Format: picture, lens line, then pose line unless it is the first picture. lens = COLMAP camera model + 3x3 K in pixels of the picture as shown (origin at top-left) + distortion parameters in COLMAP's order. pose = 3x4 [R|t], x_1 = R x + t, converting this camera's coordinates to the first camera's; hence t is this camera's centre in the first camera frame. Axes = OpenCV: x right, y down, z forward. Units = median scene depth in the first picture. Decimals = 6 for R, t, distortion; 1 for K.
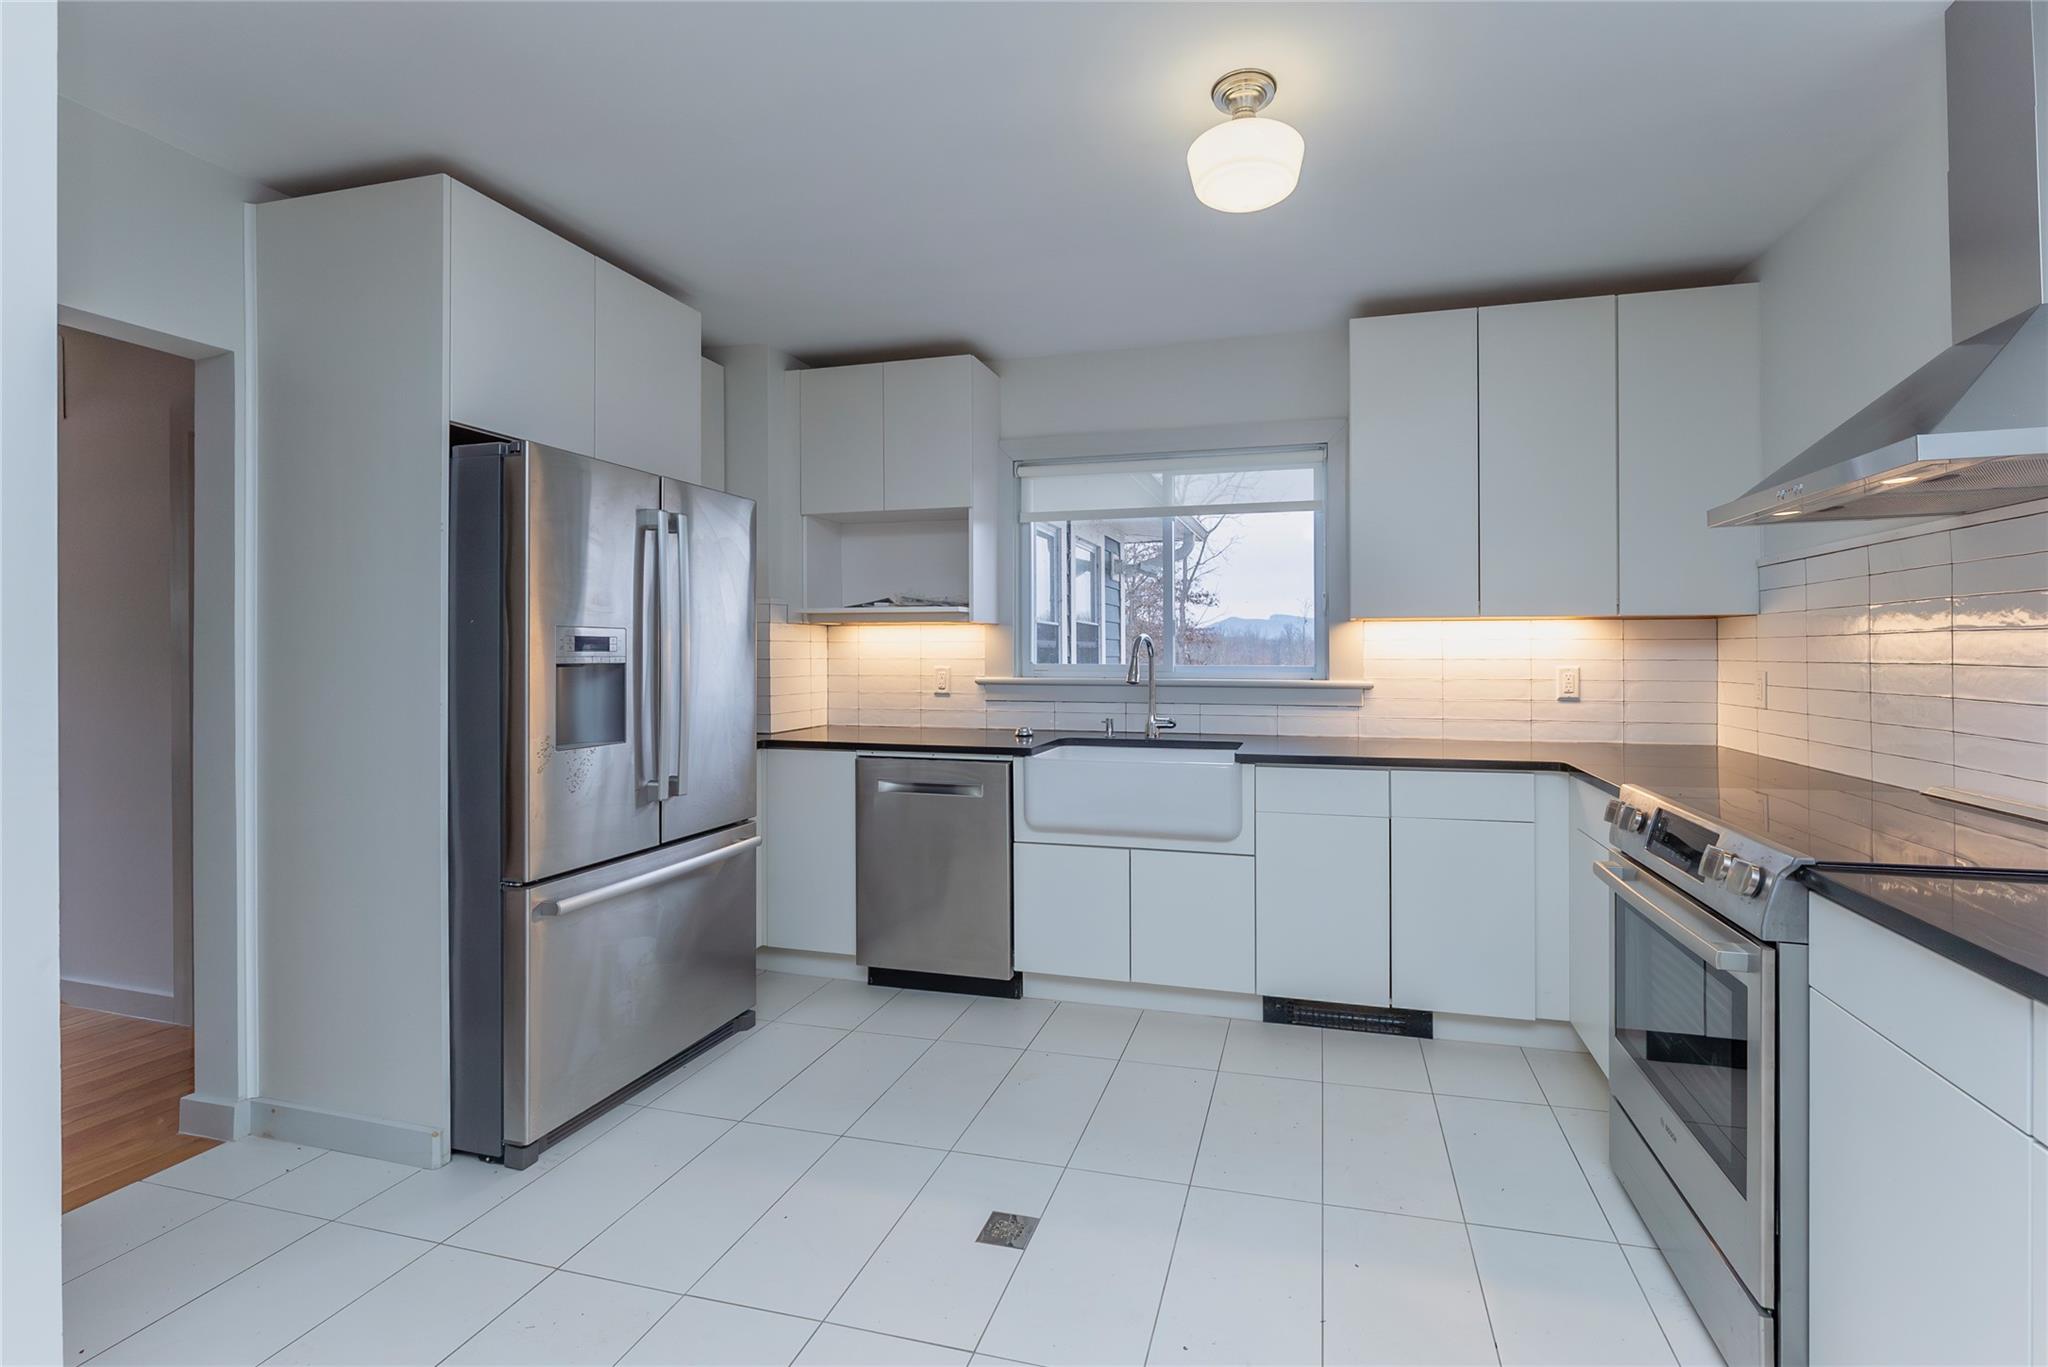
lens RADIAL K [[892.9, 0, 1098.3], [0, 892.9, 649.7], [0, 0, 1]] dist [-0.008480, 0.001004]
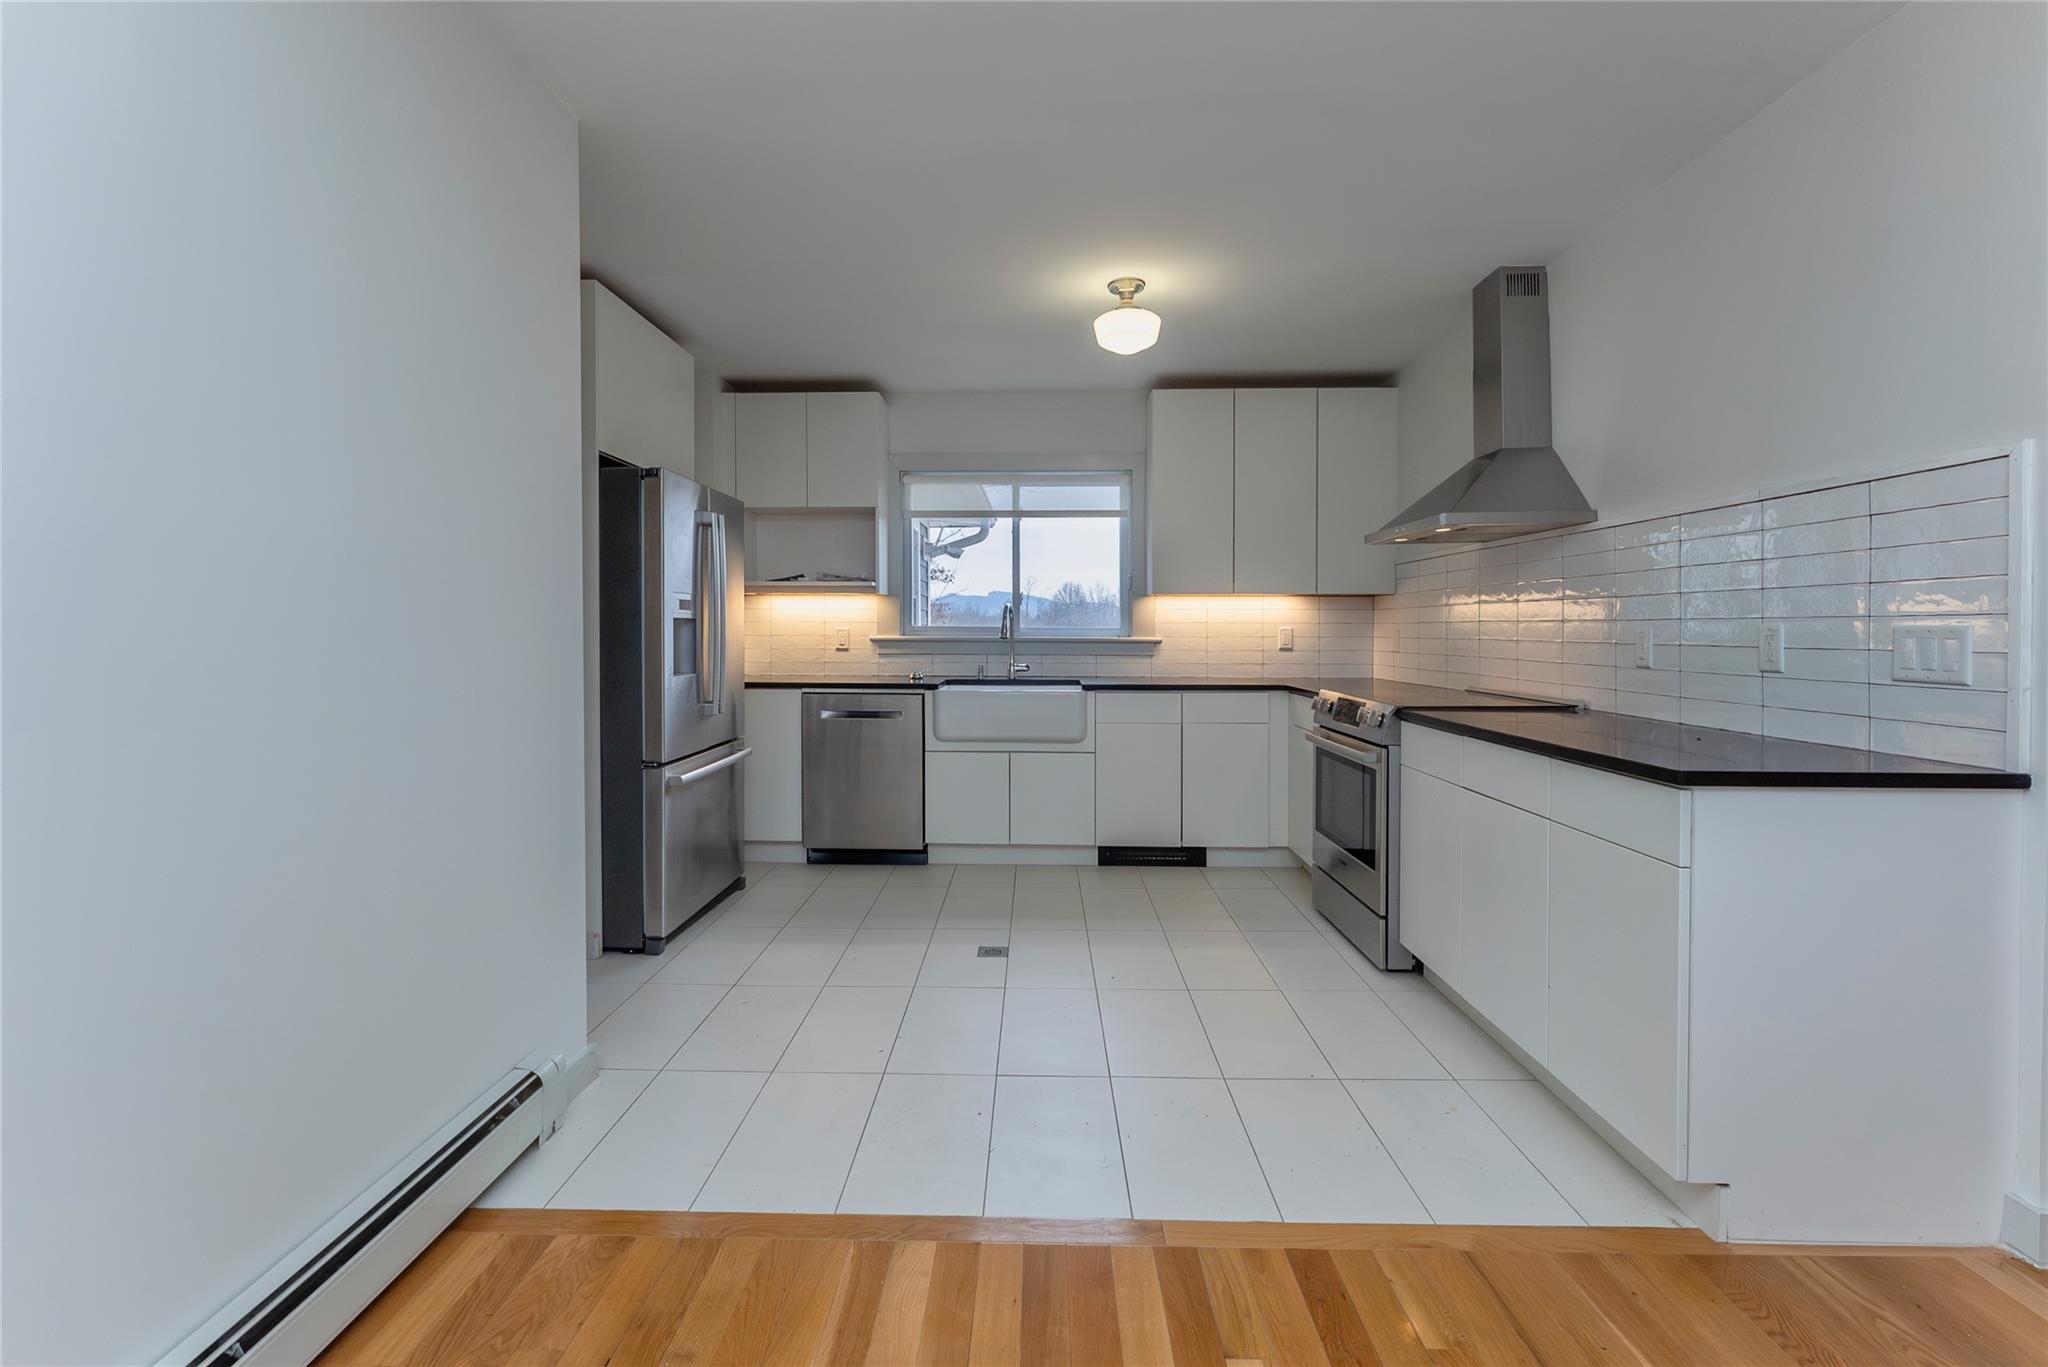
lens RADIAL K [[892.9, 0, 1026.5], [0, 892.9, 639.1], [0, 0, 1]] dist [-0.008480, 0.001004]
pose [[0.974953, -0.000632, 0.222408, -0.279226], [-0.002834, 0.999879, 0.015264, 0.019857], [-0.222391, -0.015512, 0.974834, -0.444293]]
